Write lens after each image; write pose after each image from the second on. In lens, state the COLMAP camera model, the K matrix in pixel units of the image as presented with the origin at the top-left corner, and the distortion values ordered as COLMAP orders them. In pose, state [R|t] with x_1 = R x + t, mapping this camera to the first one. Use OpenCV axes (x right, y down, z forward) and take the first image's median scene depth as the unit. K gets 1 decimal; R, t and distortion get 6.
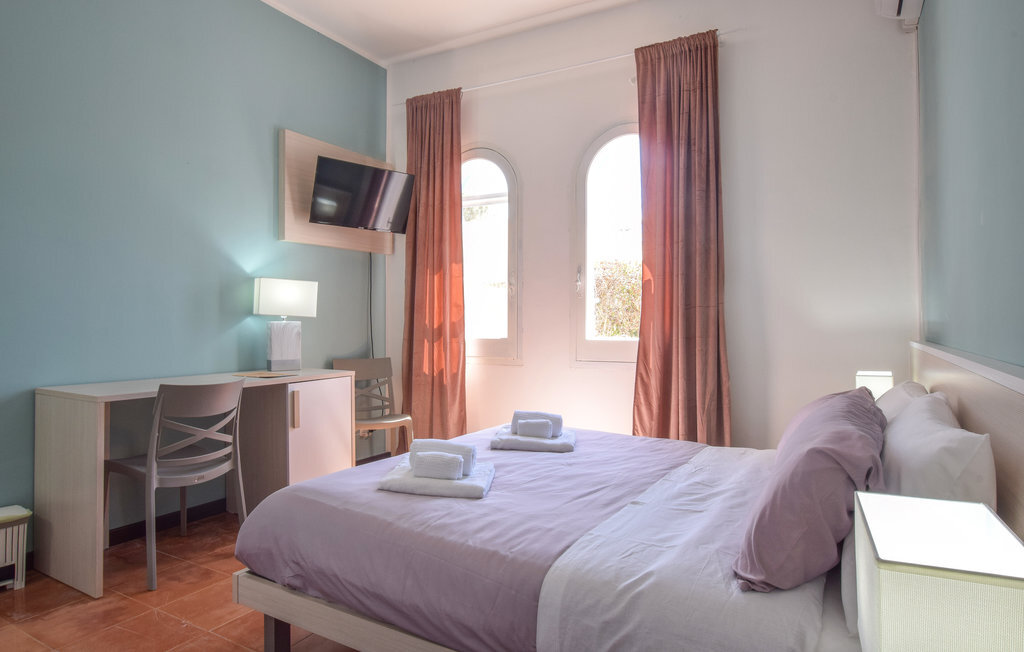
lens RADIAL K [[585.8, 0, 501.8], [0, 585.8, 310.4], [0, 0, 1]] dist [0.021014, 0.000635]
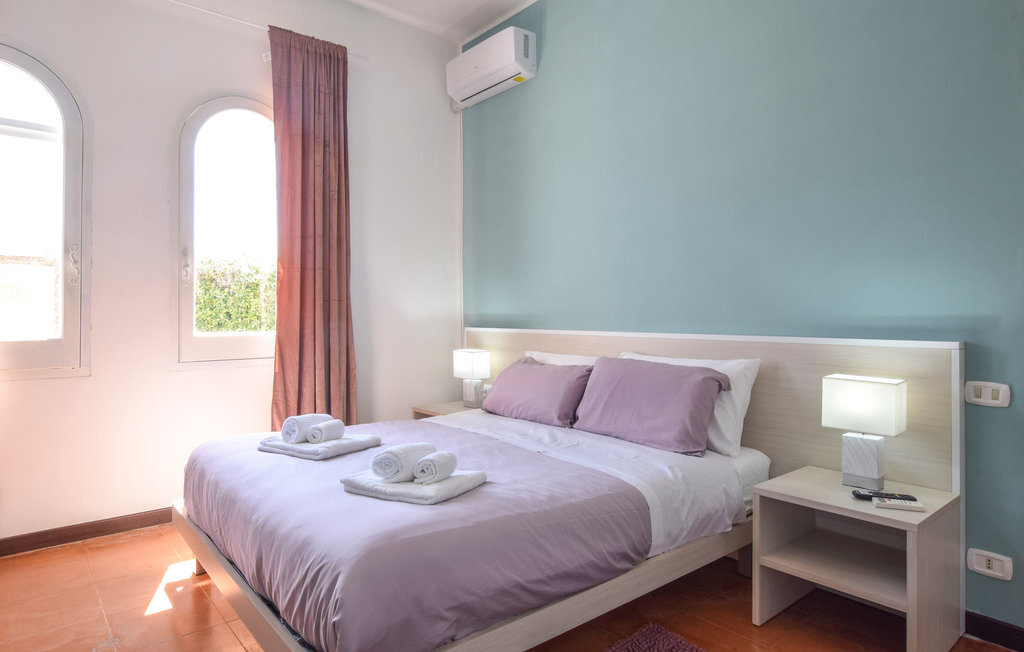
lens RADIAL K [[596.1, 0, 492.8], [0, 596.1, 327.8], [0, 0, 1]] dist [0.000872, -0.053910]
pose [[0.353703, -0.017819, 0.935188, -0.552615], [-0.018106, 0.999501, 0.025892, 0.008138], [-0.935183, -0.026091, 0.353204, 0.331910]]
